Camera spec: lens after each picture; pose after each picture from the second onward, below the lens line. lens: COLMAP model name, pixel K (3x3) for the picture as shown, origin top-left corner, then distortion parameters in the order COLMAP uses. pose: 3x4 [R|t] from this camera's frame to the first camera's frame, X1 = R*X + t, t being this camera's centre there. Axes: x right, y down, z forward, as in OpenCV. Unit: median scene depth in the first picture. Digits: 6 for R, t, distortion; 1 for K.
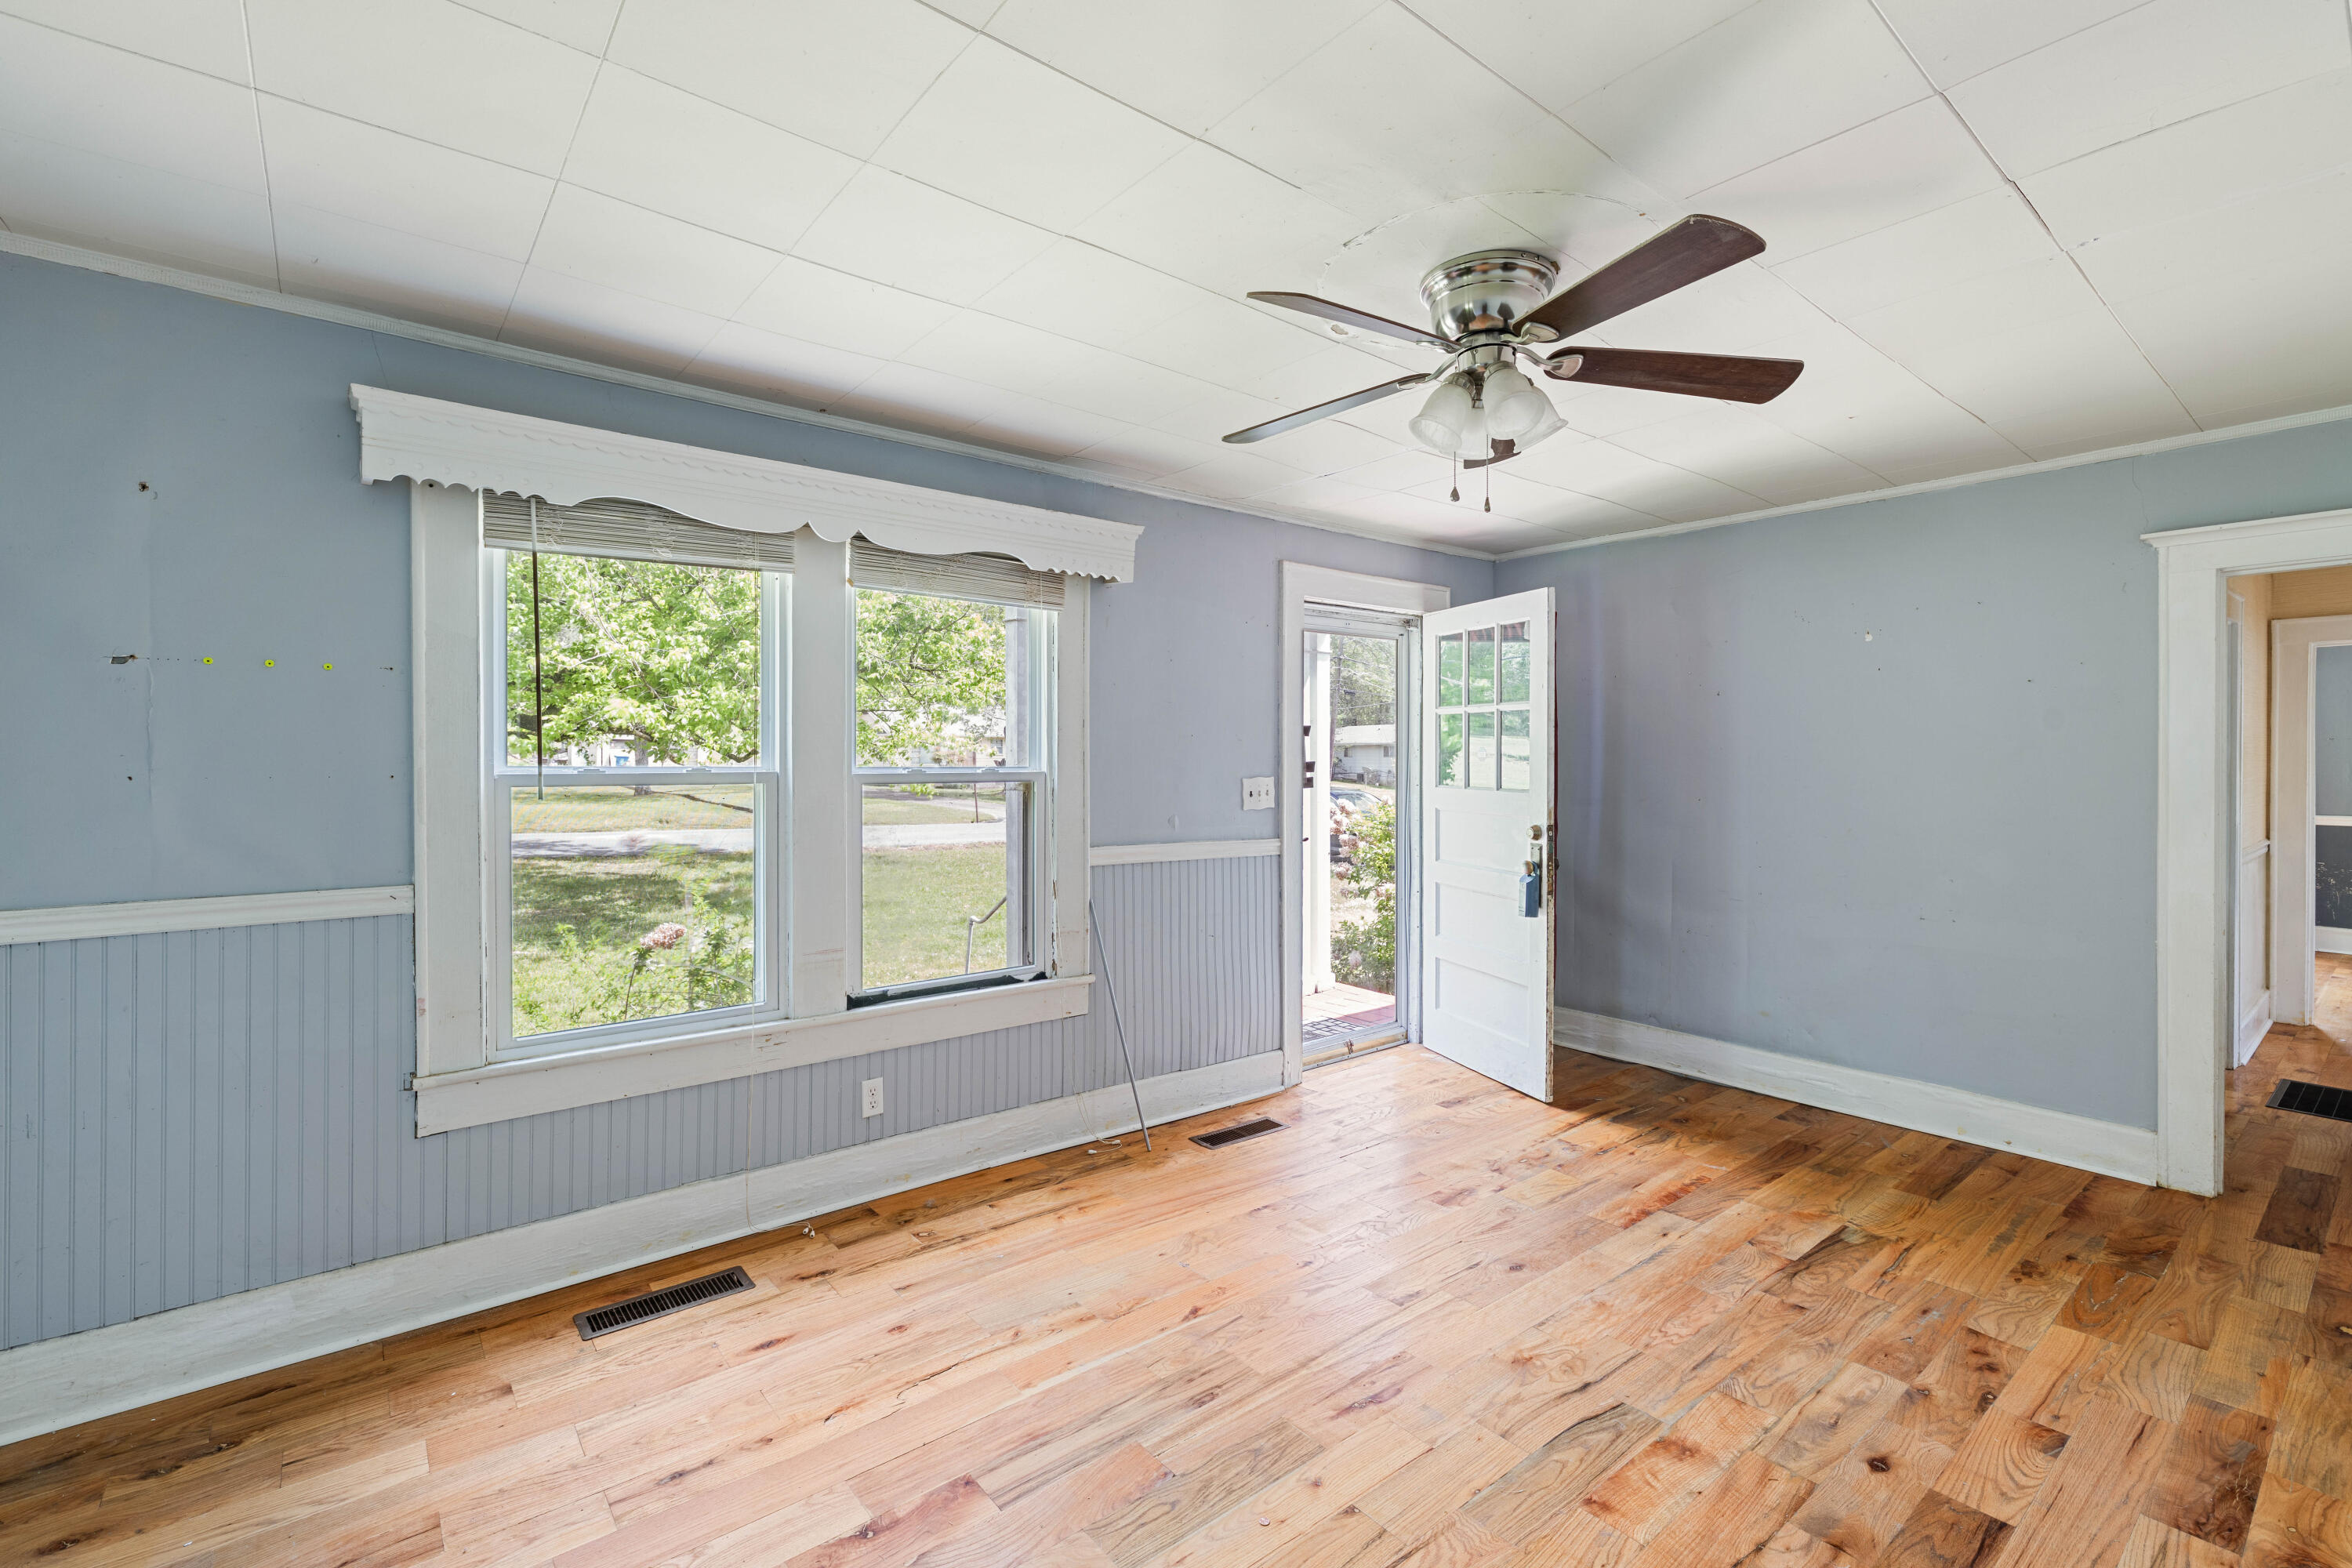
lens RADIAL K [[1023.4, 0, 1165.3], [0, 1023.4, 781.5], [0, 0, 1]] dist [-0.000887, 0.000019]
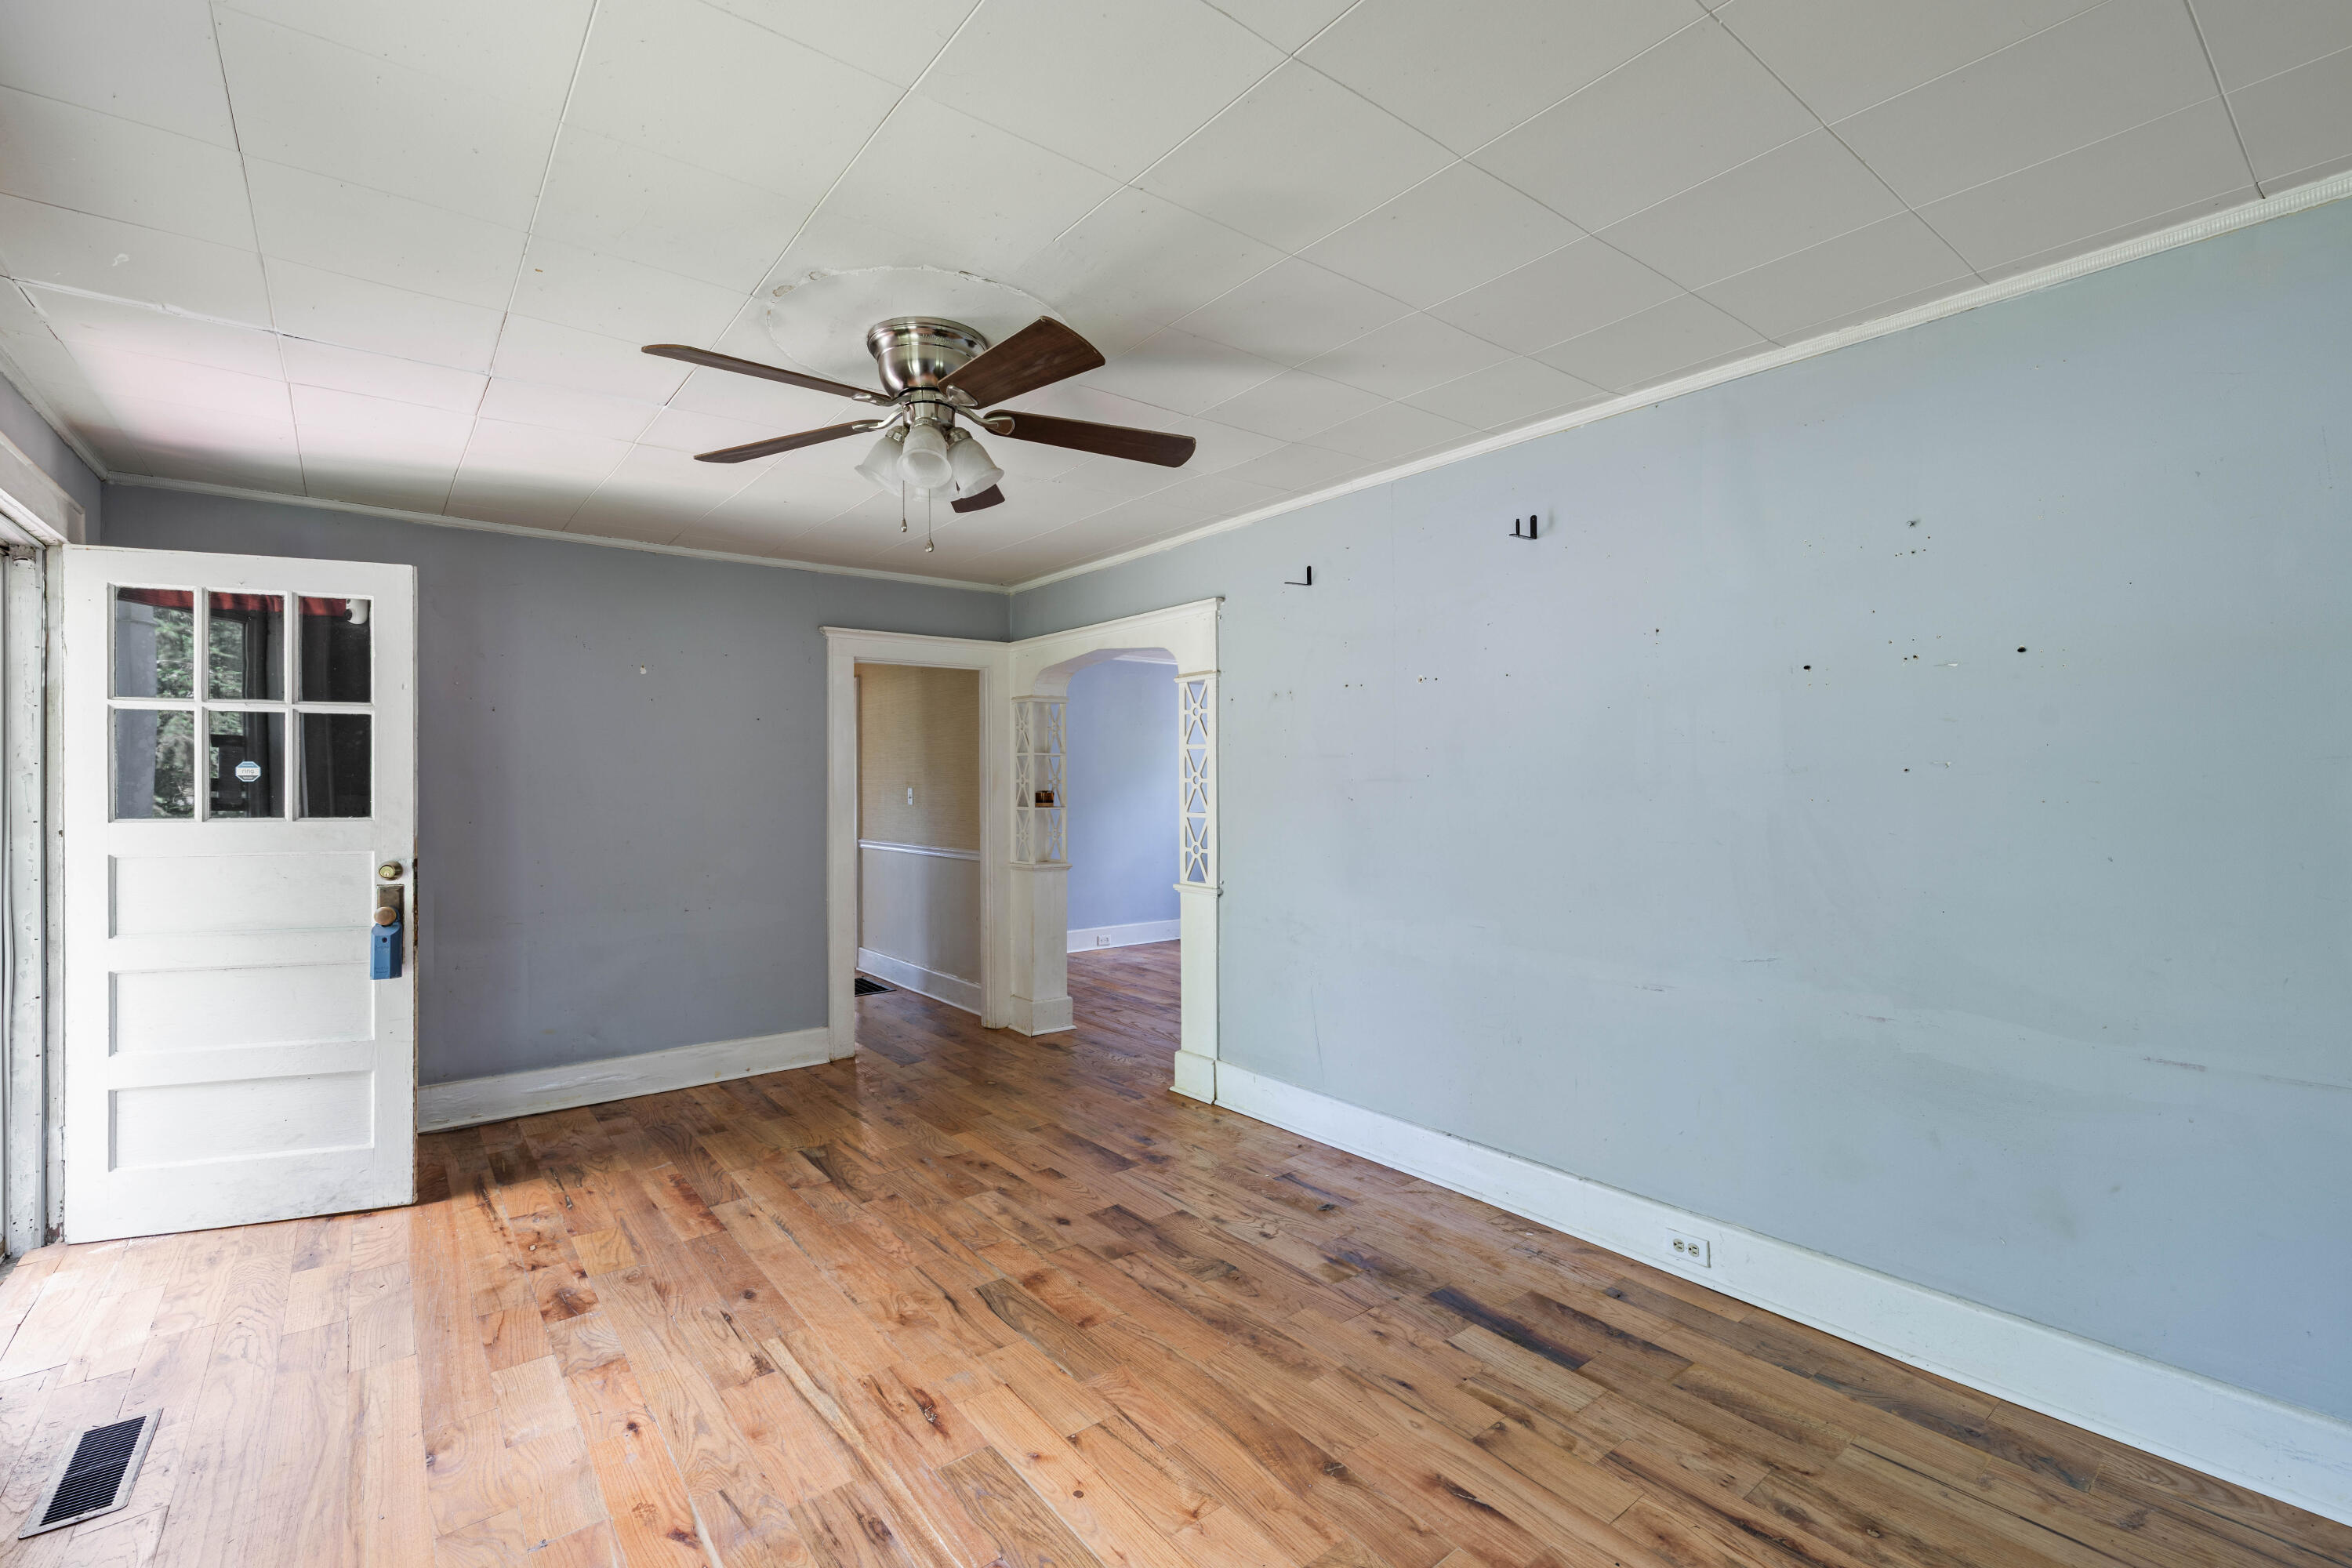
lens RADIAL K [[1023.4, 0, 1165.3], [0, 1023.4, 781.5], [0, 0, 1]] dist [-0.000887, 0.000019]
pose [[0.012122, -0.003945, 0.999919, -0.543834], [0.024939, 0.999682, 0.003642, -0.008582], [-0.999615, 0.024892, 0.012217, 0.499693]]
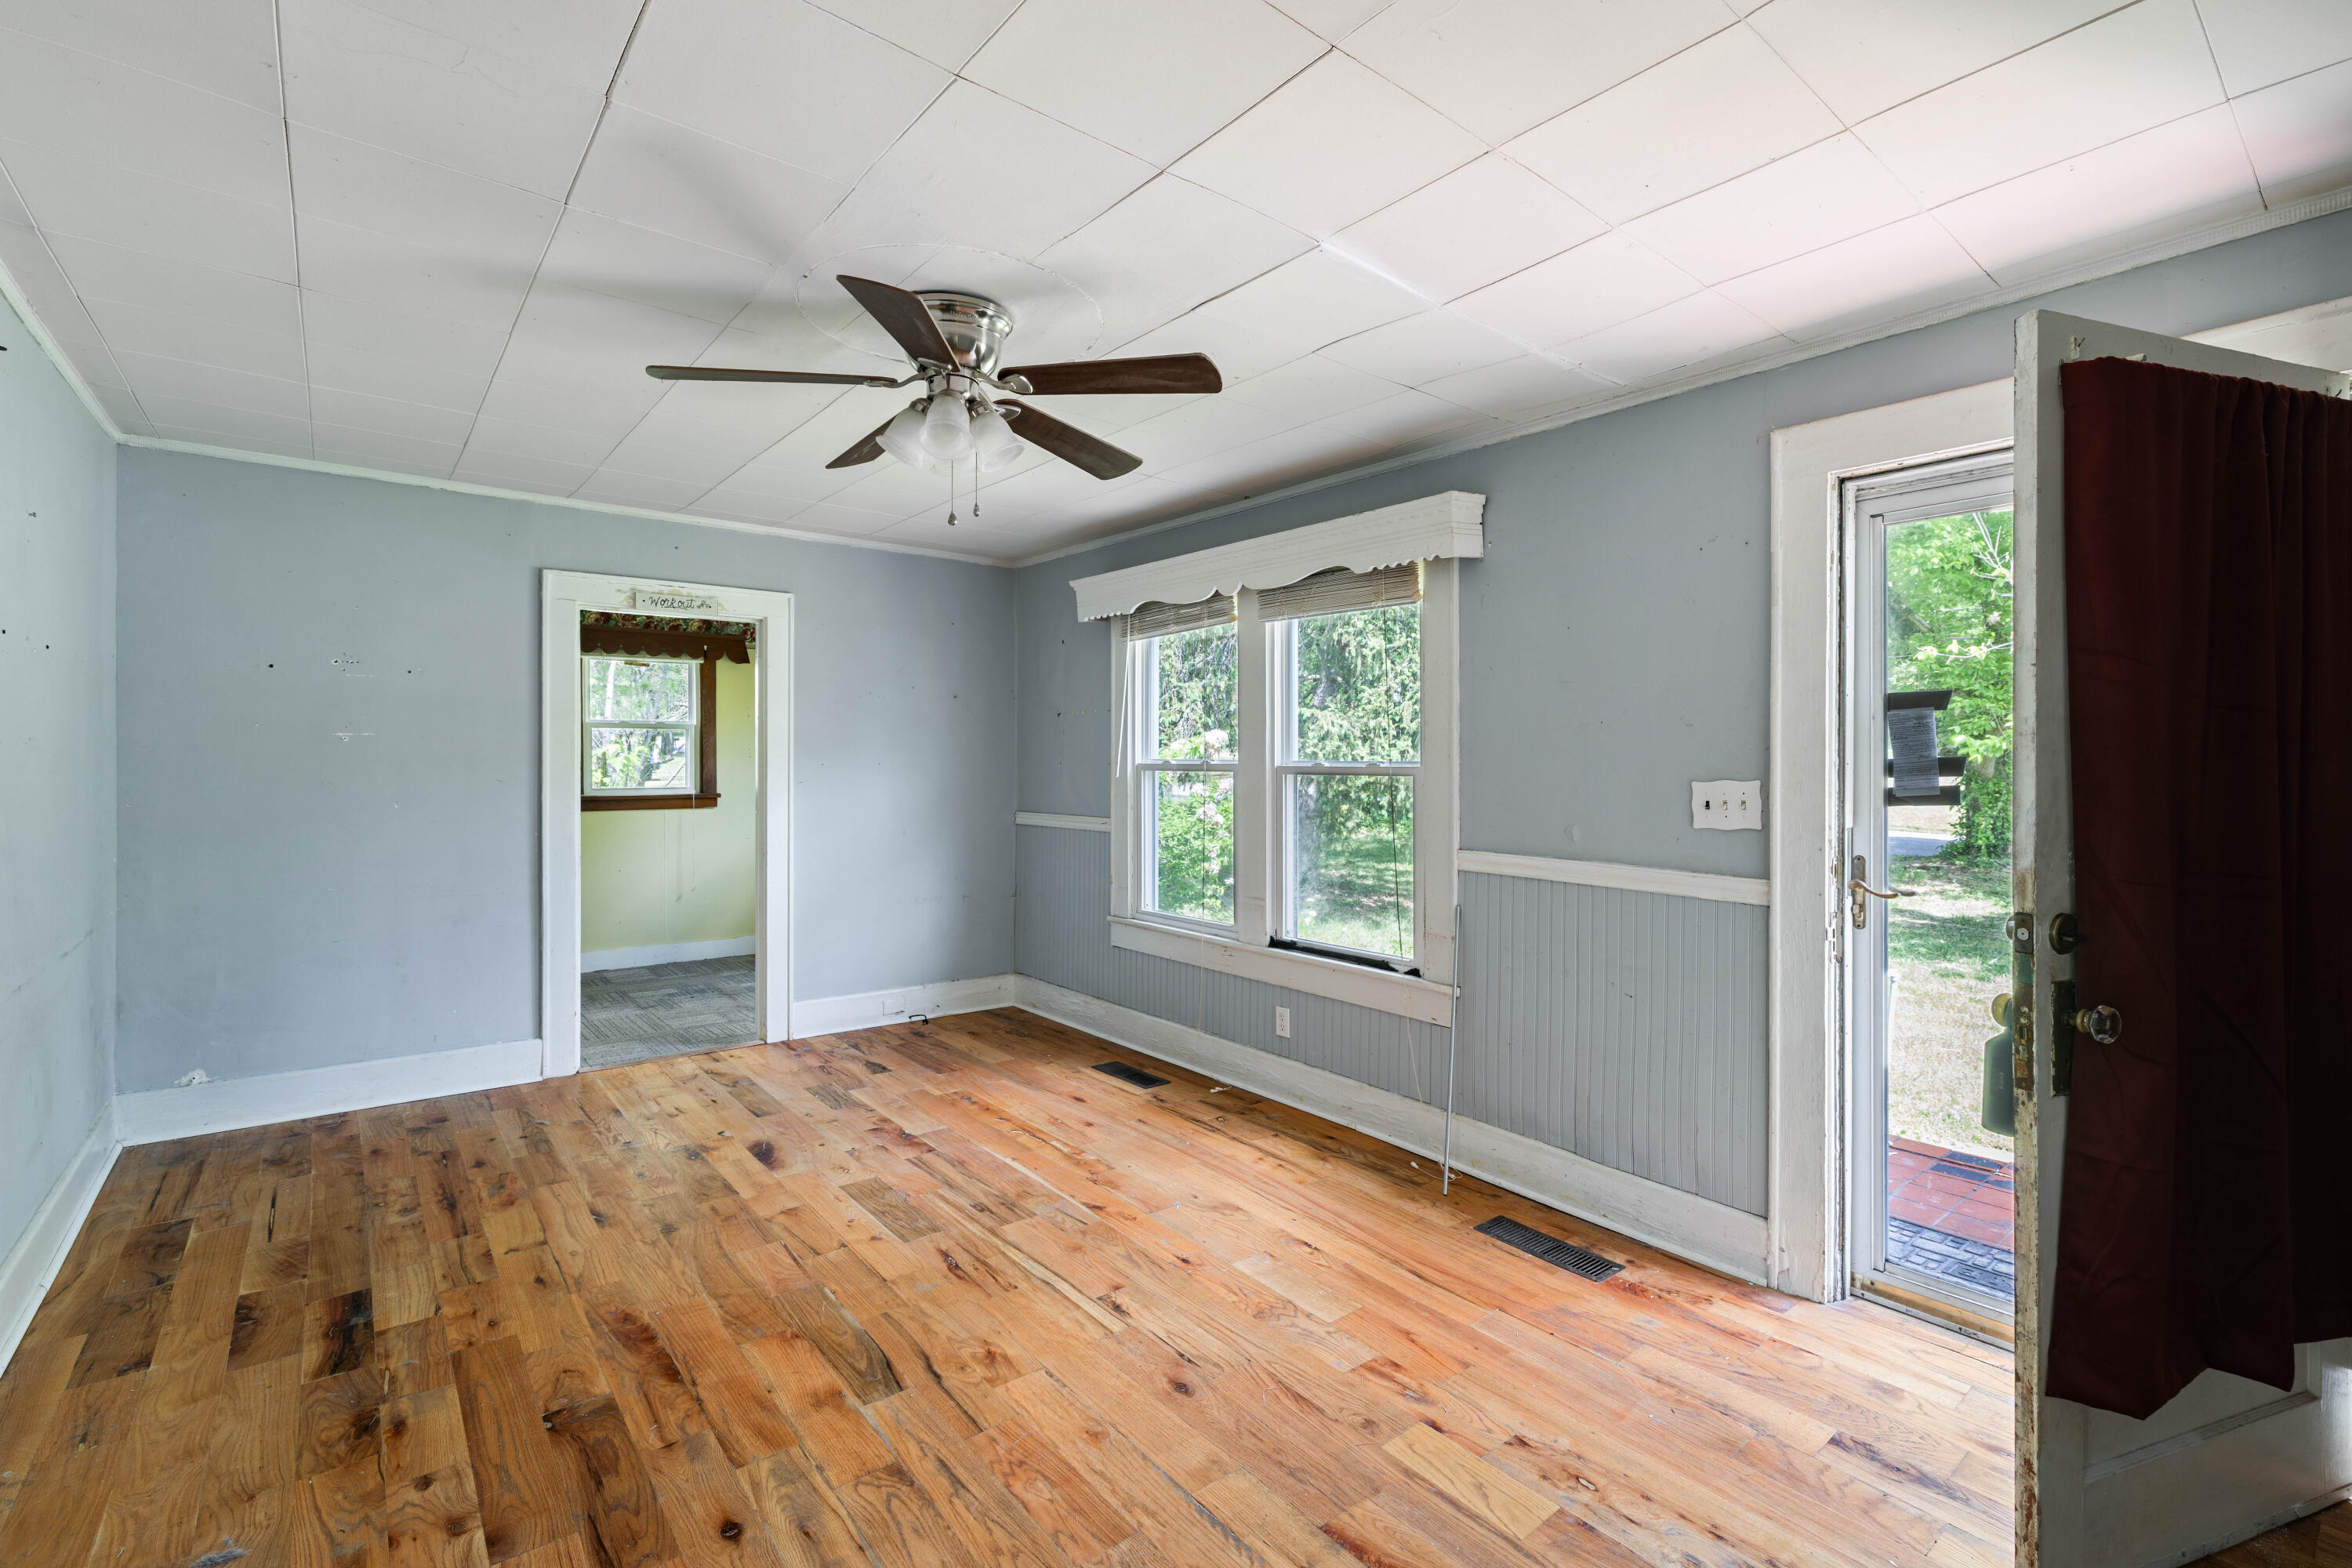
lens RADIAL K [[1047.9, 0, 1176.0], [0, 1047.9, 784.0], [0, 0, 1]] dist [-0.000520, 0.000130]
pose [[0.004736, 0.022716, -0.999731, 0.992692], [-0.025094, 0.999430, 0.022591, -0.011041], [0.999674, 0.024981, 0.005303, 0.846665]]
